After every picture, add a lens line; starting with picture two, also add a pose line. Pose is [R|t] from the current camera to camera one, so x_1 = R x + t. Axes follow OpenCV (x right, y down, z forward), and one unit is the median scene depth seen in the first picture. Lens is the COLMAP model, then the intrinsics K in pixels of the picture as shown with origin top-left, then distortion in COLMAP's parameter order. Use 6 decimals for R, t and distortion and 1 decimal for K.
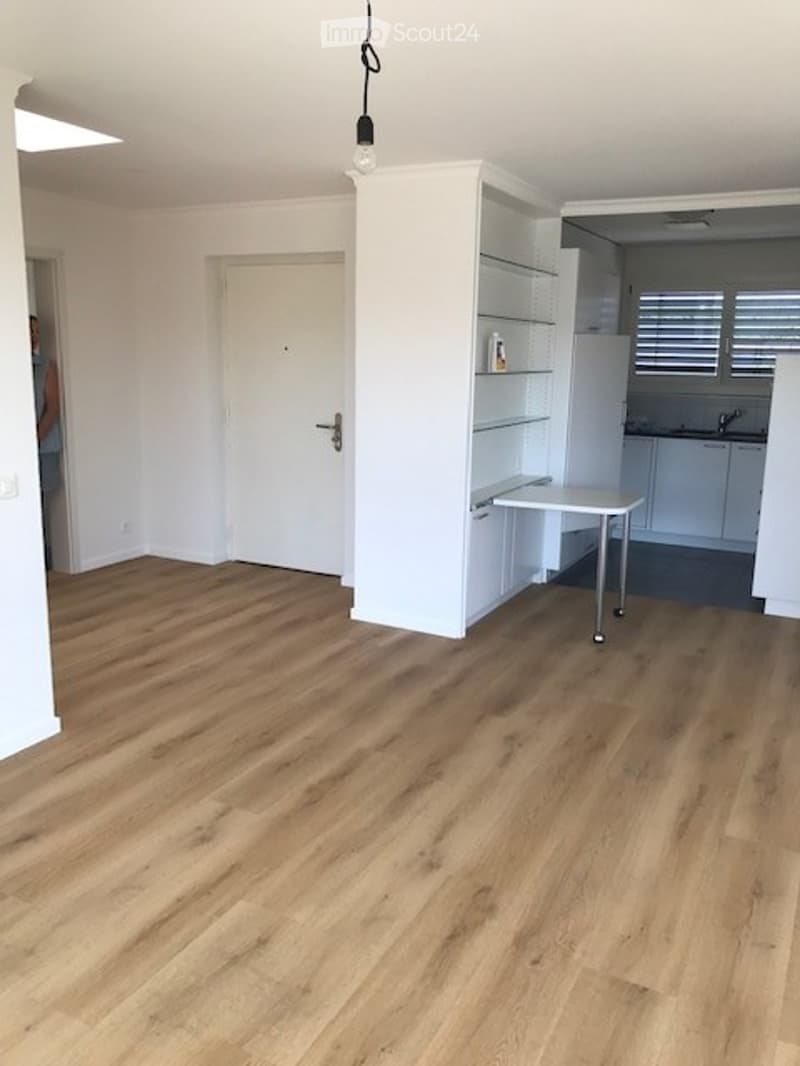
lens RADIAL K [[874.7, 0, 400.0], [0, 874.7, 533.0], [0, 0, 1]] dist [0.006281, 0.010833]
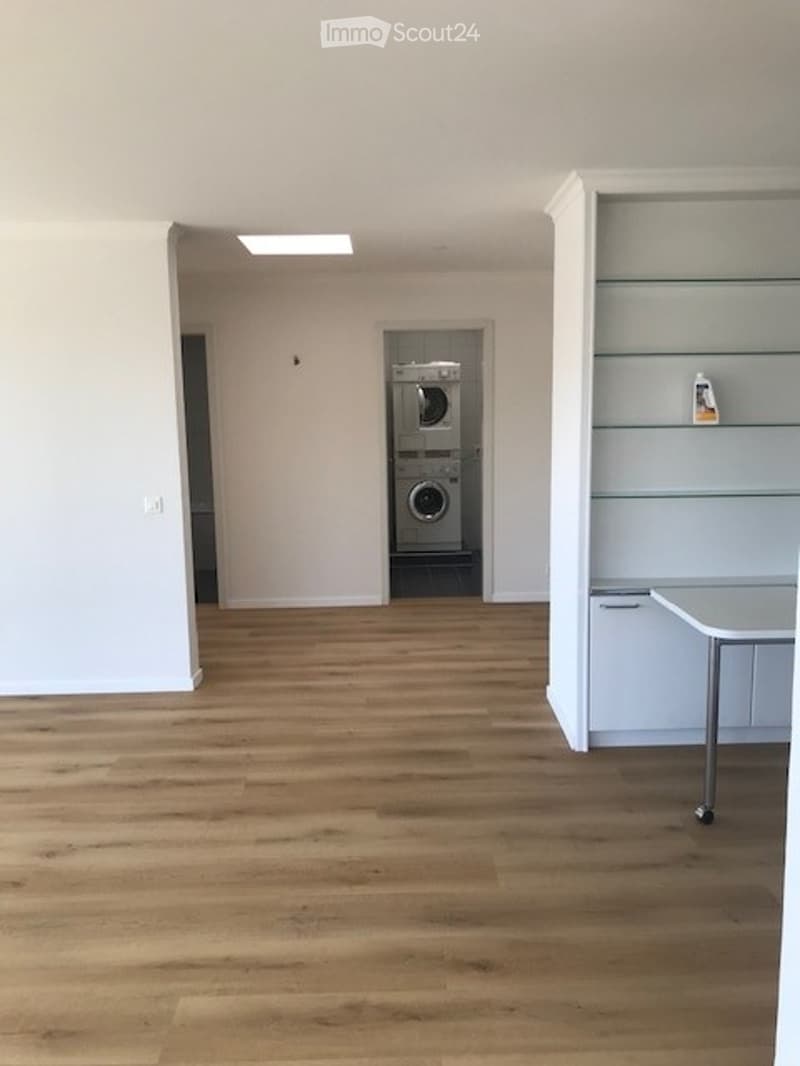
lens RADIAL K [[874.7, 0, 400.0], [0, 874.7, 533.0], [0, 0, 1]] dist [0.006281, 0.010833]
pose [[0.474922, 0.110947, -0.873006, 0.915023], [-0.153392, 0.987271, 0.042022, -0.117915], [0.866556, 0.113955, 0.485895, 0.594085]]
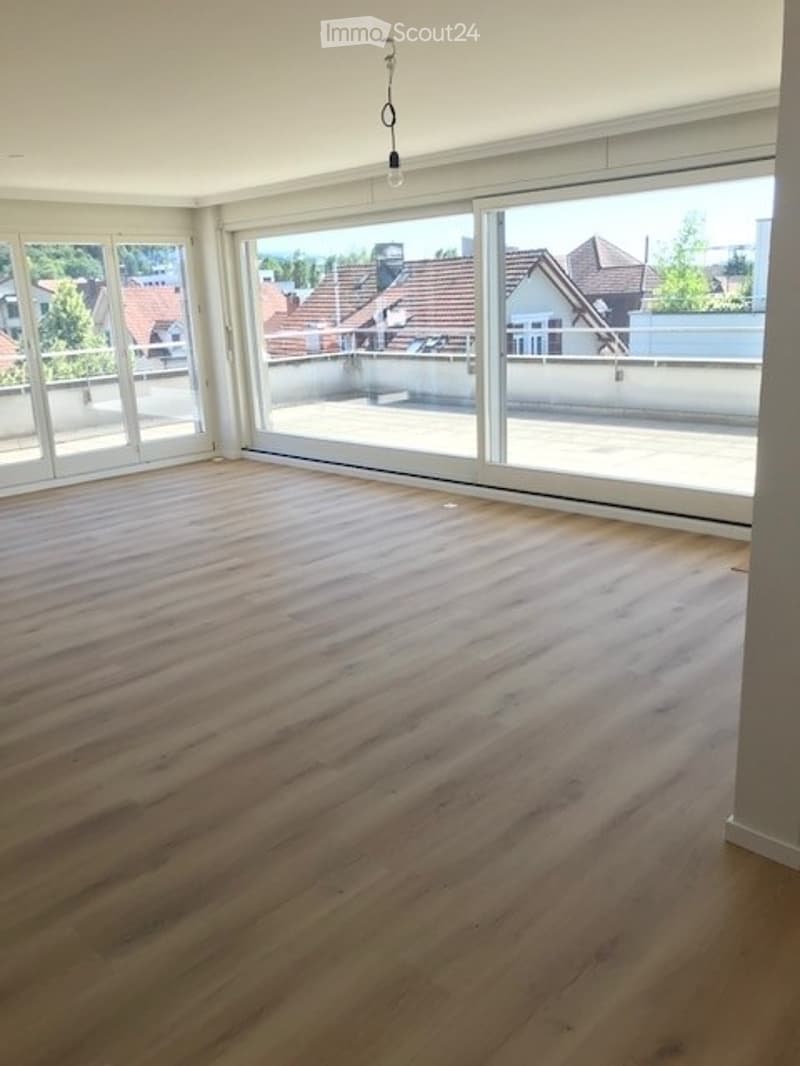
lens RADIAL K [[874.7, 0, 400.0], [0, 874.7, 533.0], [0, 0, 1]] dist [0.006281, 0.010833]
pose [[-0.955279, -0.057998, 0.289963, -0.327569], [0.085483, 0.884547, 0.458551, -0.336223], [-0.283081, 0.462831, -0.840031, 1.547676]]
